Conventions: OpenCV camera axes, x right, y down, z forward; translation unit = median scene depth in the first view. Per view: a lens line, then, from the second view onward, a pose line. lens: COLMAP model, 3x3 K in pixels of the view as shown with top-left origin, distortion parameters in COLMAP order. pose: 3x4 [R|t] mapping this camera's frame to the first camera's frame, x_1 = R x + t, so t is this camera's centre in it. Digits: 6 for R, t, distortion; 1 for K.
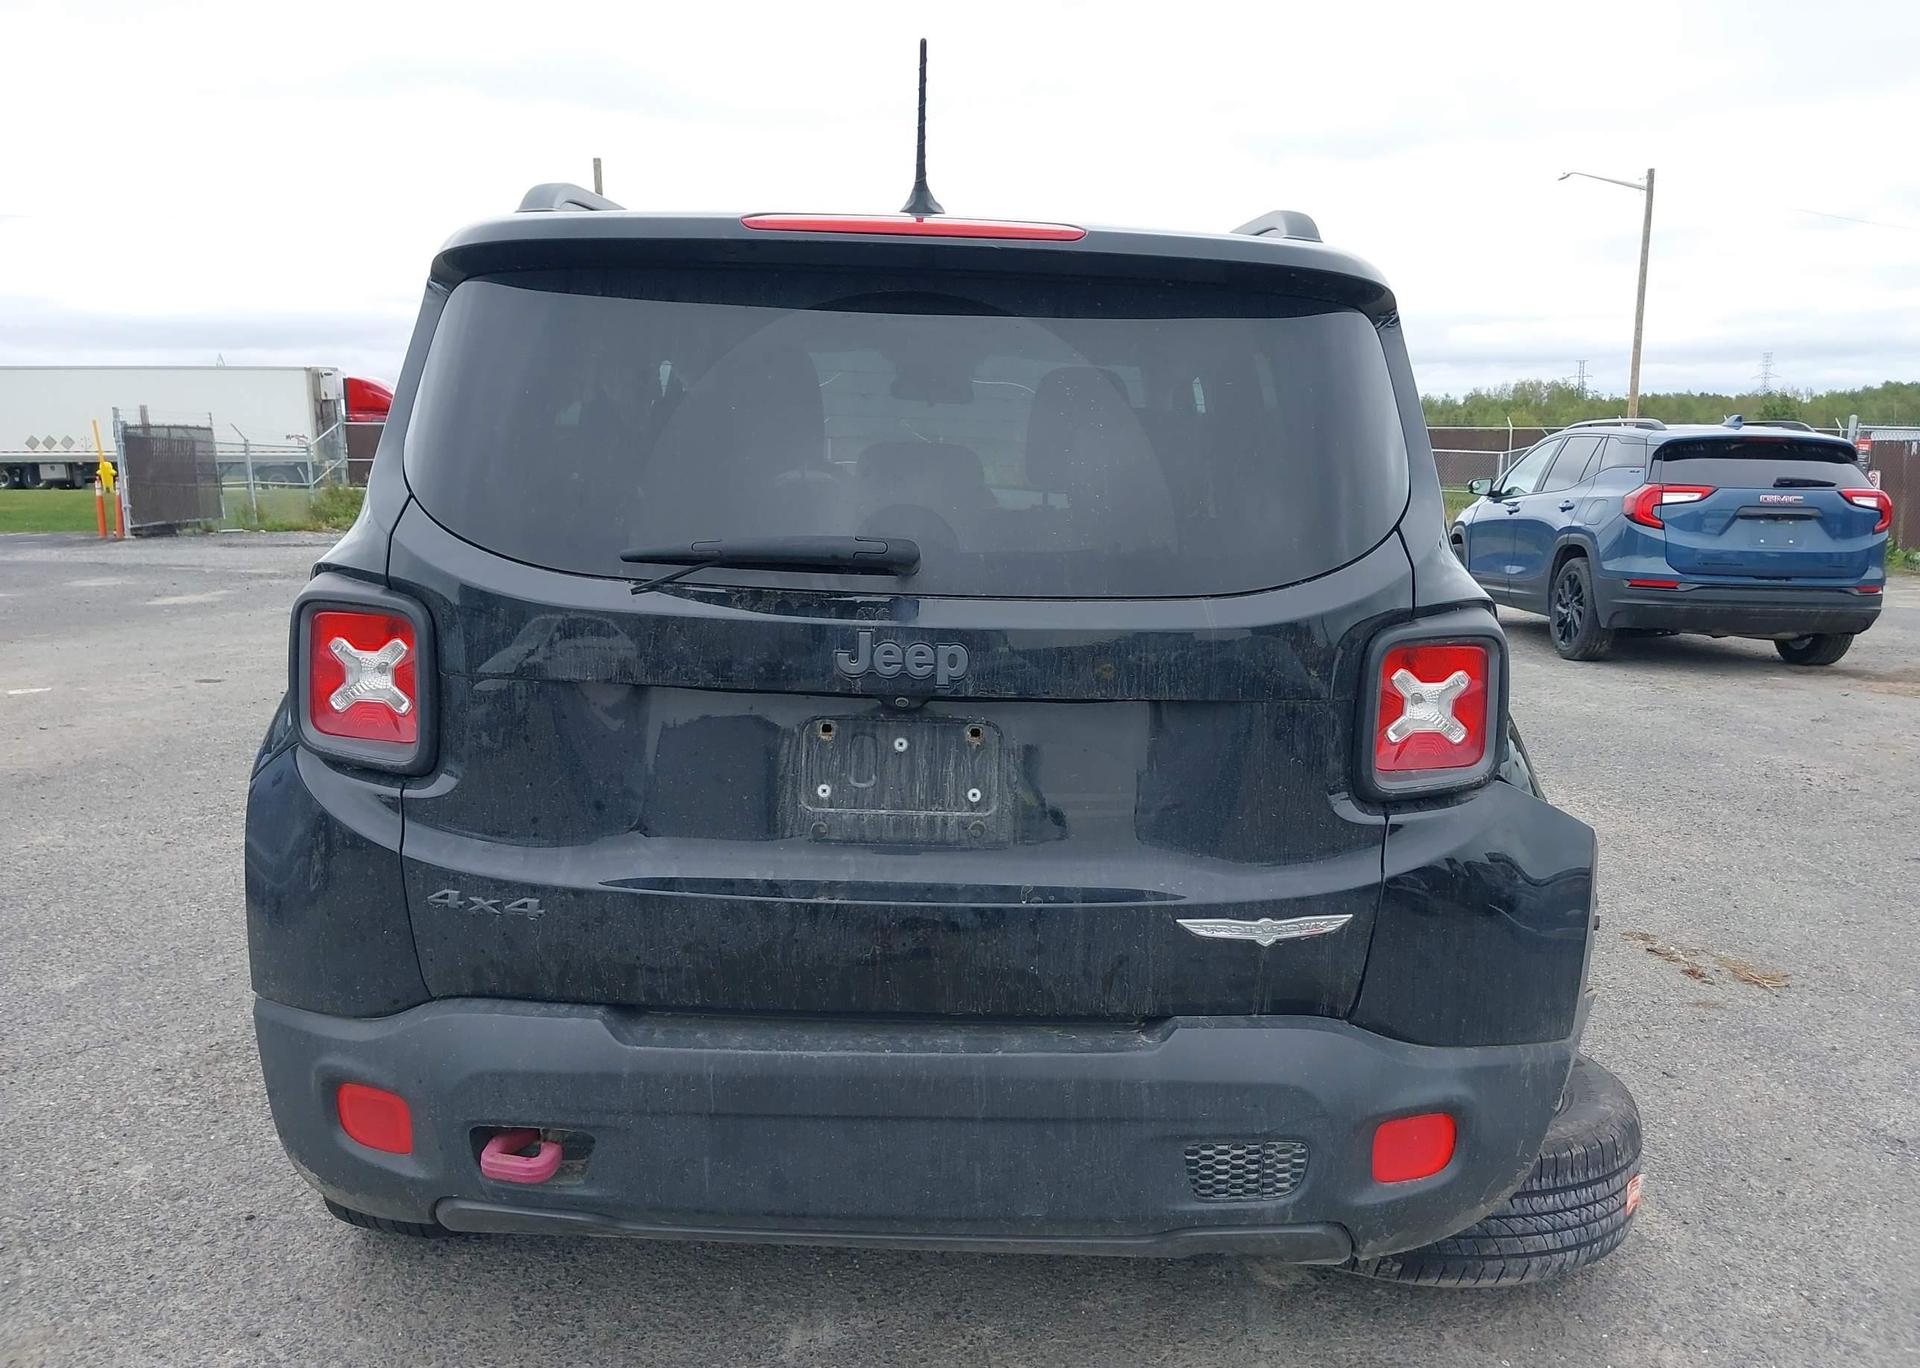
lens RADIAL K [[1515.9, 0, 968.7], [0, 1515.9, 699.9], [0, 0, 1]] dist [0.022962, -0.028466]
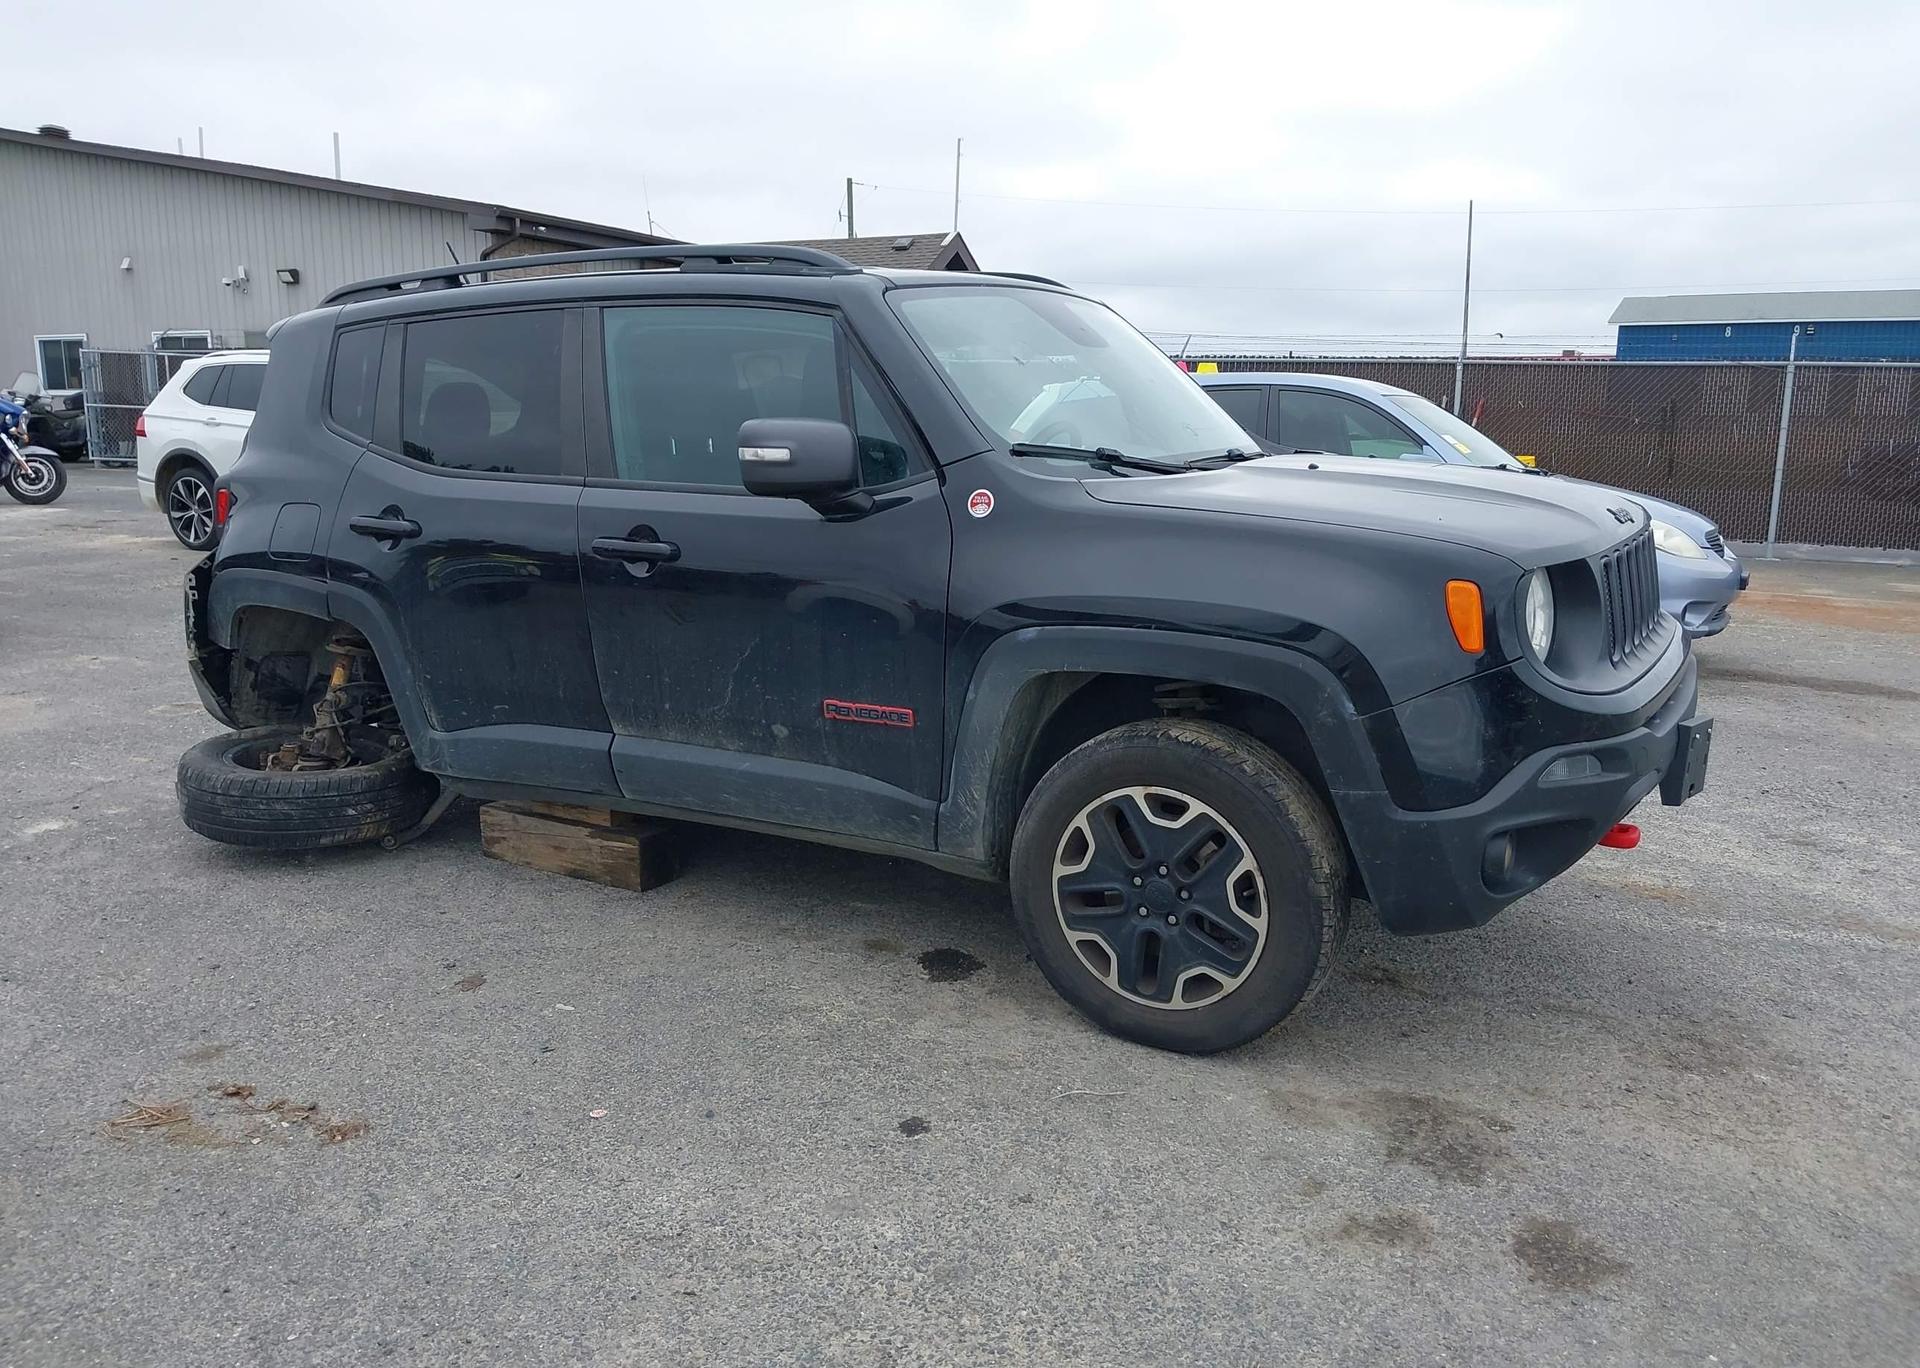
lens RADIAL K [[1515.9, 0, 968.9], [0, 1515.9, 698.9], [0, 0, 1]] dist [0.022962, -0.028466]
pose [[-0.527000, 0.144131, -0.837554, 1.760605], [-0.150785, 0.954022, 0.259050, -0.507021], [0.836382, 0.262810, -0.481037, 3.196379]]
